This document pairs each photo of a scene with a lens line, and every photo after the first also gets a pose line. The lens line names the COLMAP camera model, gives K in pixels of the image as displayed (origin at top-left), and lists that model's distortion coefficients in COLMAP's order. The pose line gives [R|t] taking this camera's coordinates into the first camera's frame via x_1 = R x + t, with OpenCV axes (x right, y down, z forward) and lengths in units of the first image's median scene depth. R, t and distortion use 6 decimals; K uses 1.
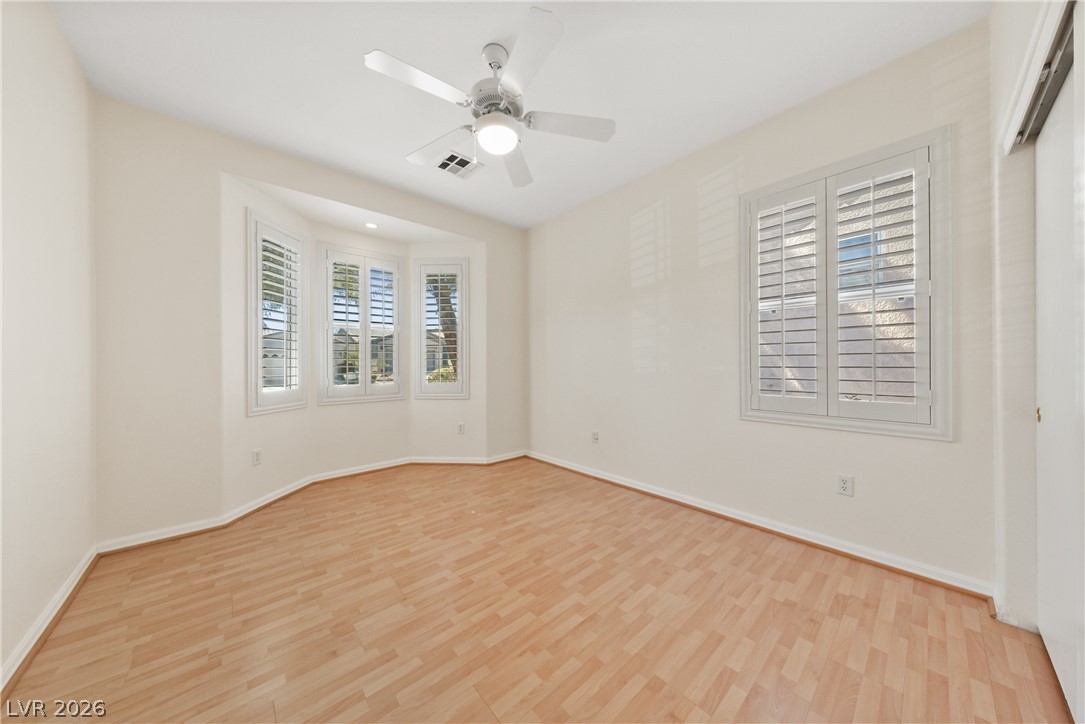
lens RADIAL K [[358.9, 0, 544.7], [0, 358.9, 362.1], [0, 0, 1]] dist [0.001712, 0.000022]
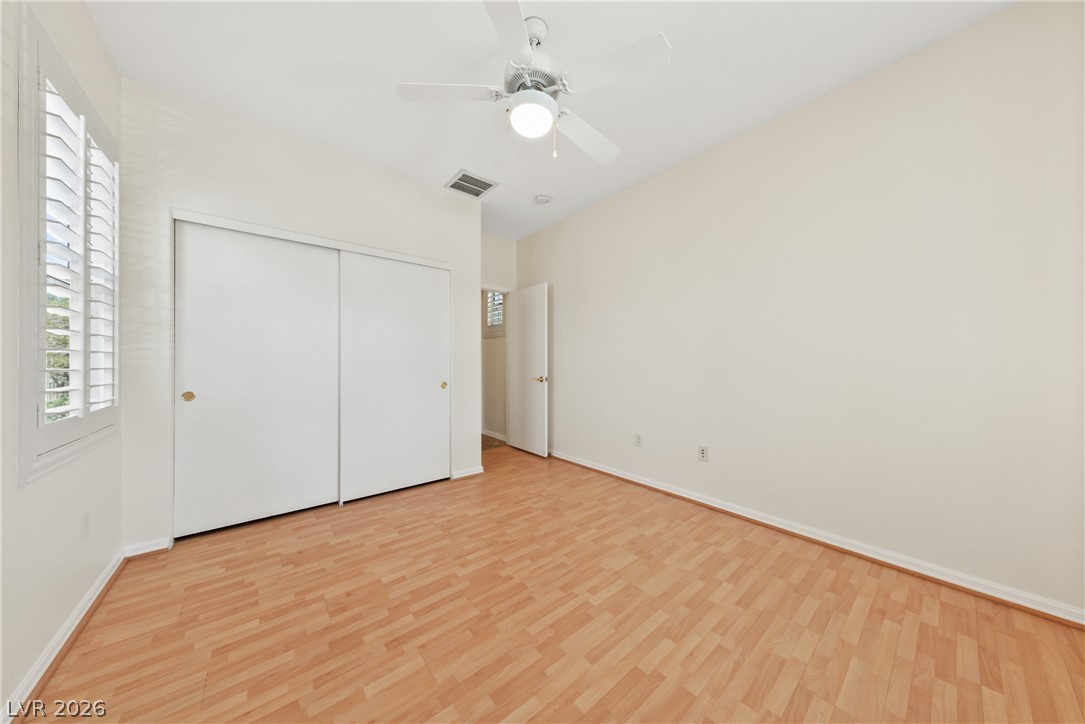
lens RADIAL K [[343.6, 0, 541.3], [0, 343.6, 361.2], [0, 0, 1]] dist [0.006554, -0.000612]
pose [[-0.998961, 0.008393, 0.044803, -0.197775], [0.008164, 0.999953, -0.005289, 0.008385], [-0.044845, -0.004917, -0.998982, 1.942820]]
